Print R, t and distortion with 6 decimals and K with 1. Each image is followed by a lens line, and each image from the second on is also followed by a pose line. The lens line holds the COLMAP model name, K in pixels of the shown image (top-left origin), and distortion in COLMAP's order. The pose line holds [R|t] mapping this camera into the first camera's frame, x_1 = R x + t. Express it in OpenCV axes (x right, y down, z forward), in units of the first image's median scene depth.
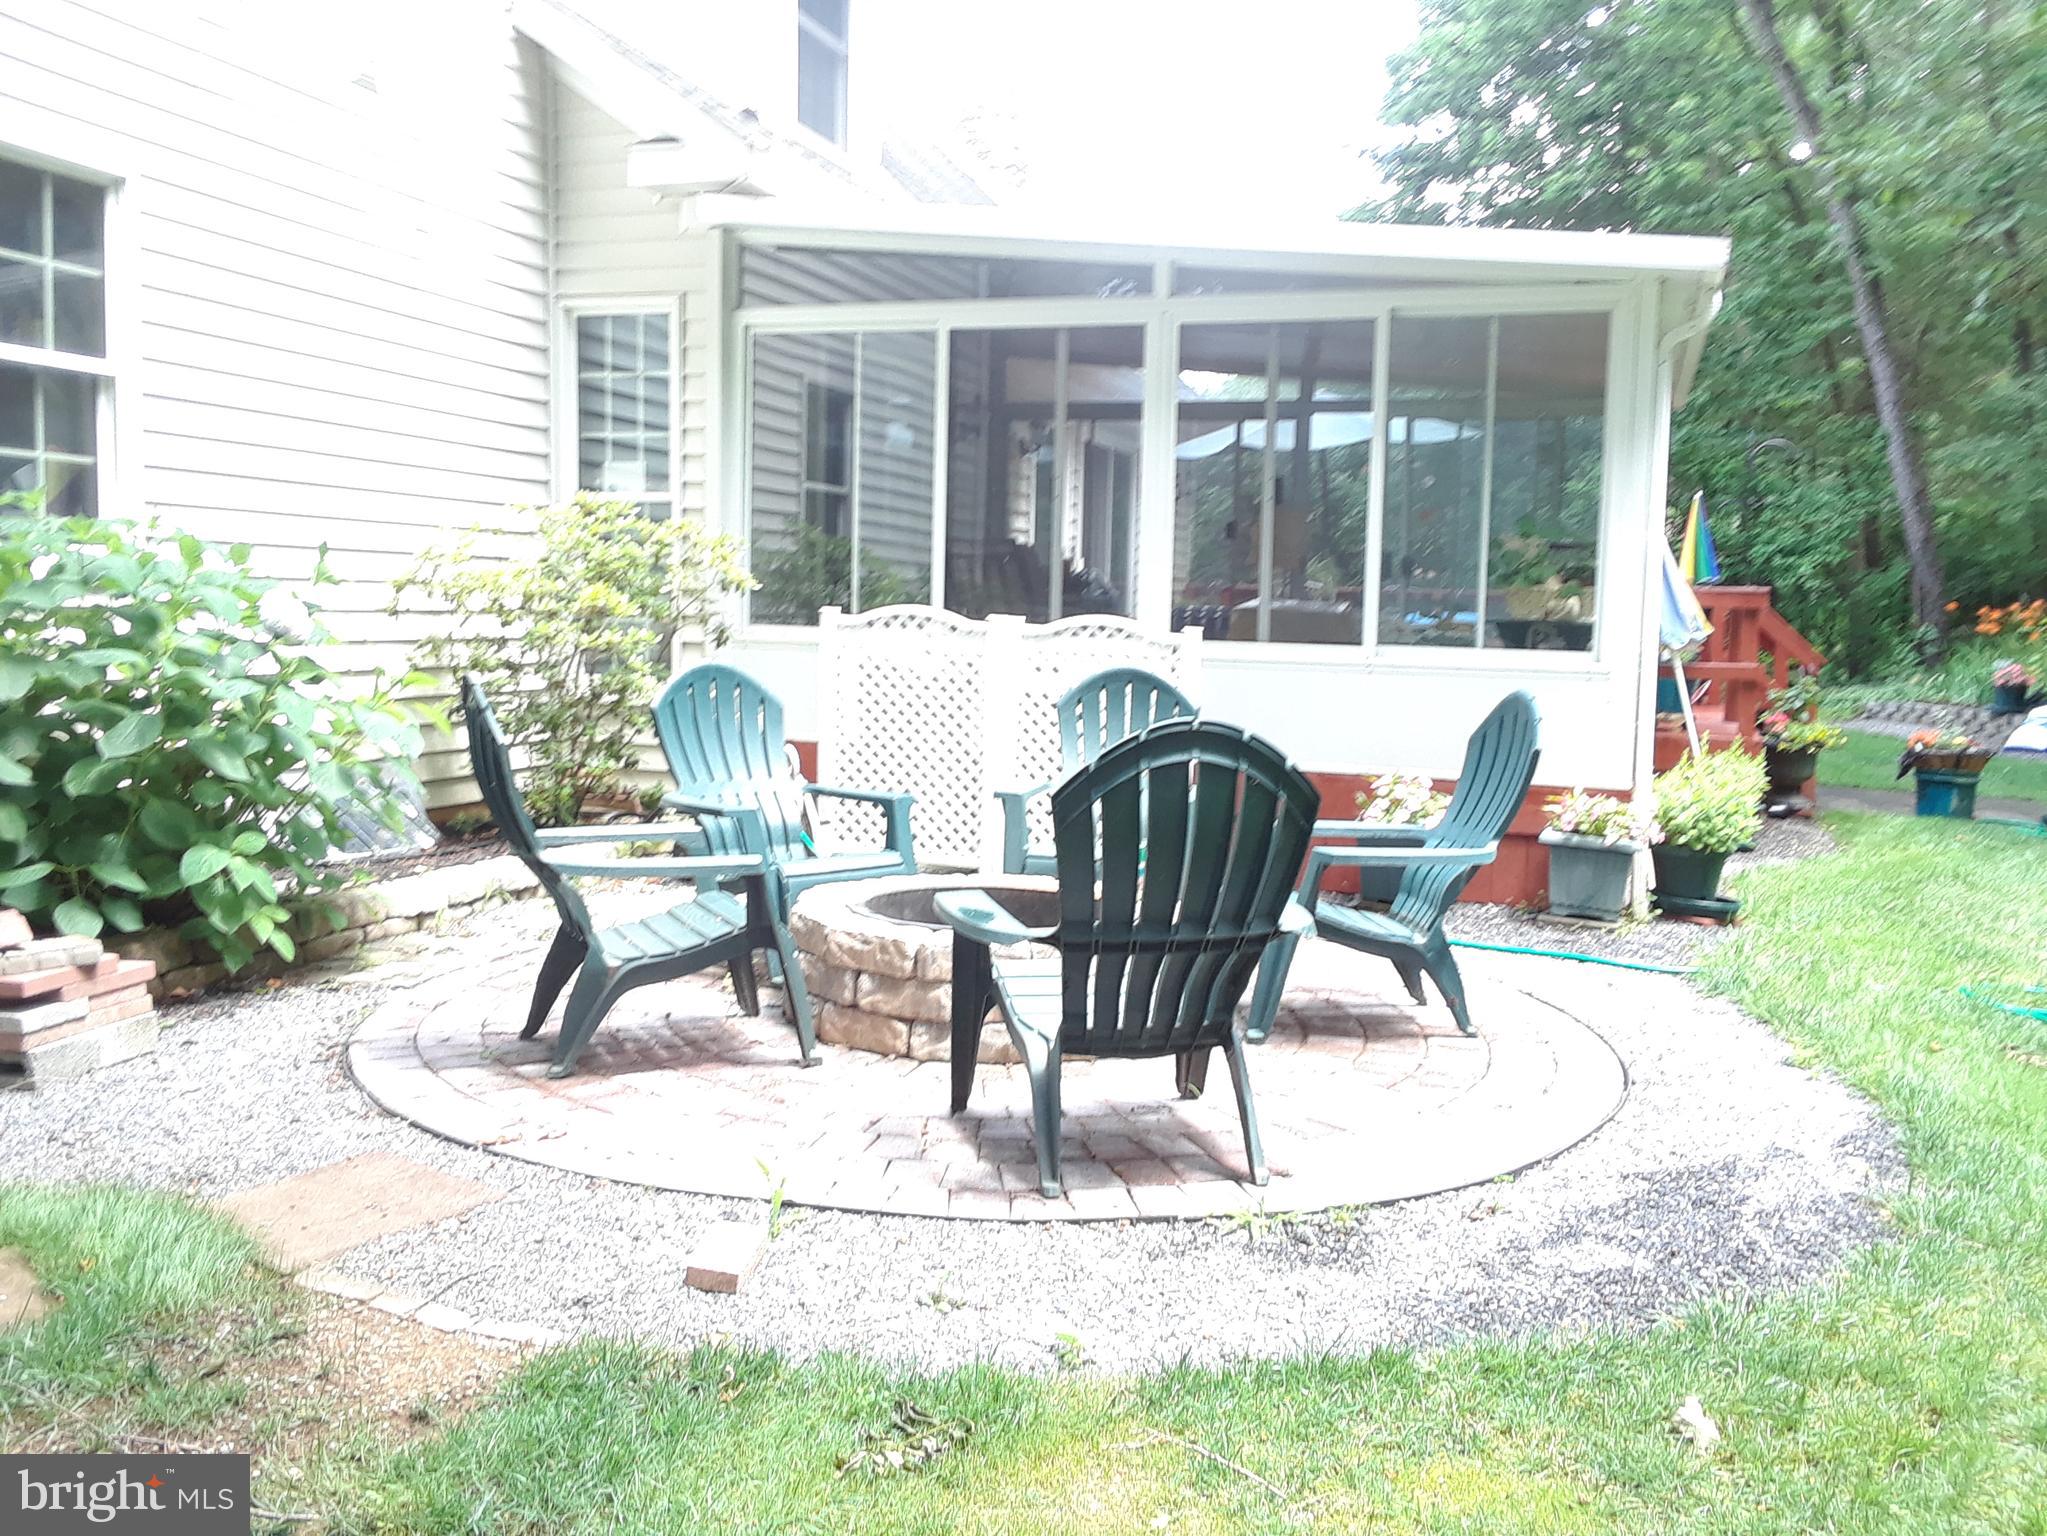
lens RADIAL K [[1766.4, 0, 1025.2], [0, 1766.4, 734.3], [0, 0, 1]] dist [0.007056, -0.009352]
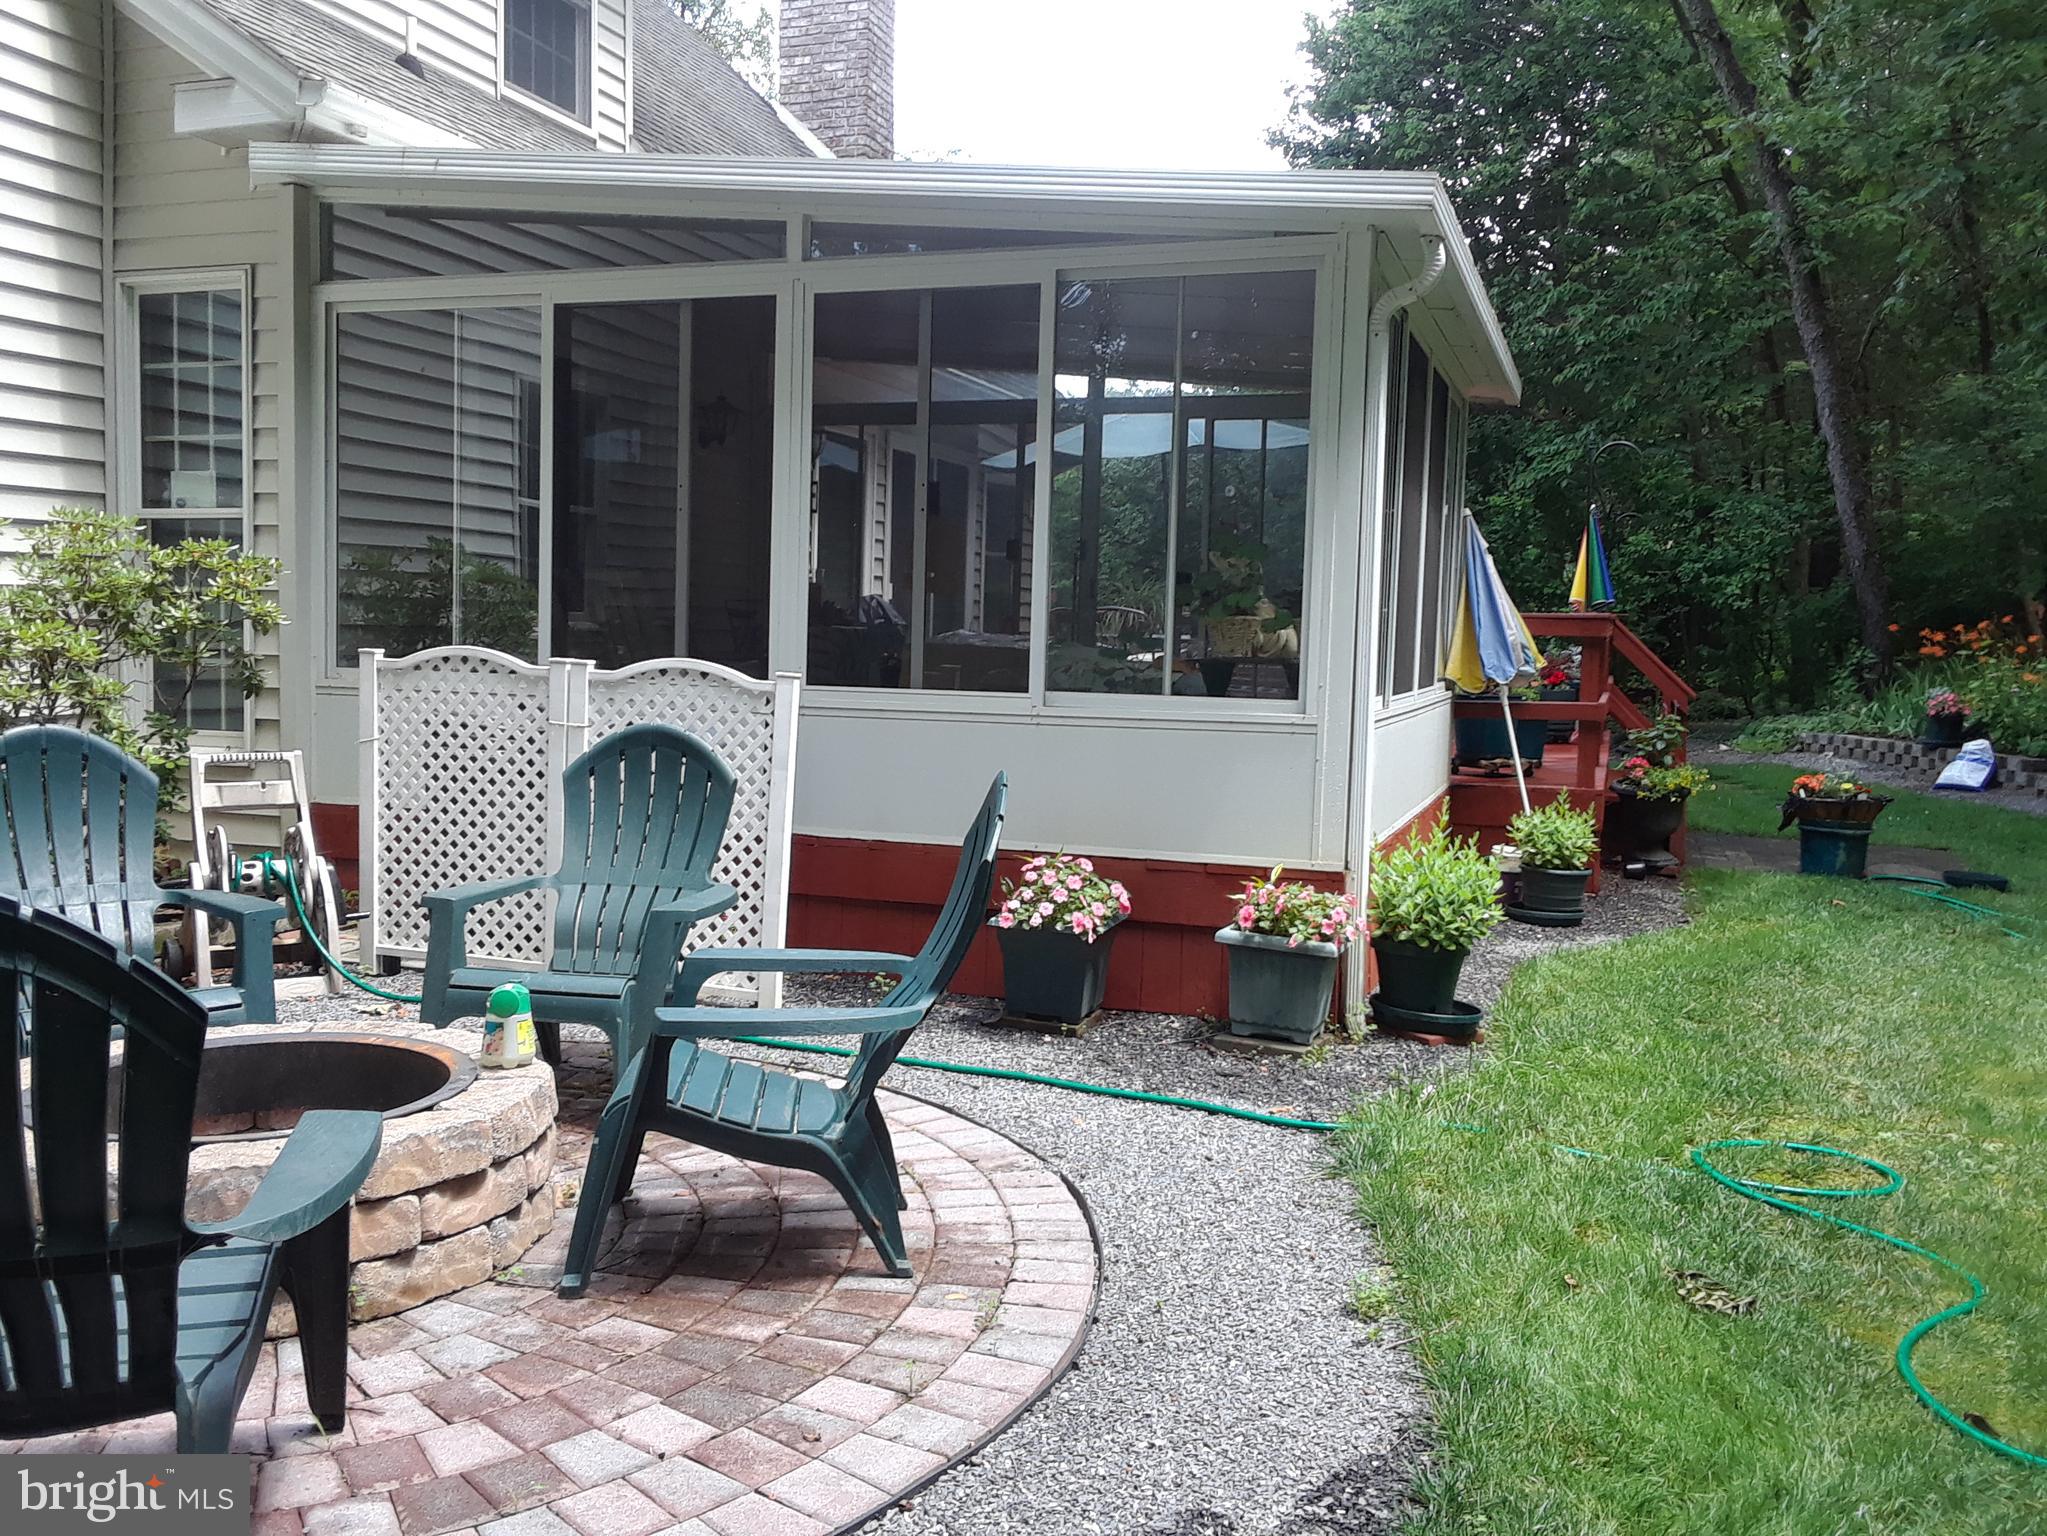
lens RADIAL K [[1805.9, 0, 1023.5], [0, 1805.9, 768.0], [0, 0, 1]] dist [0.008641, 0.002764]
pose [[0.999951, -0.007495, 0.006531, 0.152860], [0.007468, 0.999963, 0.004154, -0.015642], [-0.006562, -0.004105, 0.999970, 0.149313]]
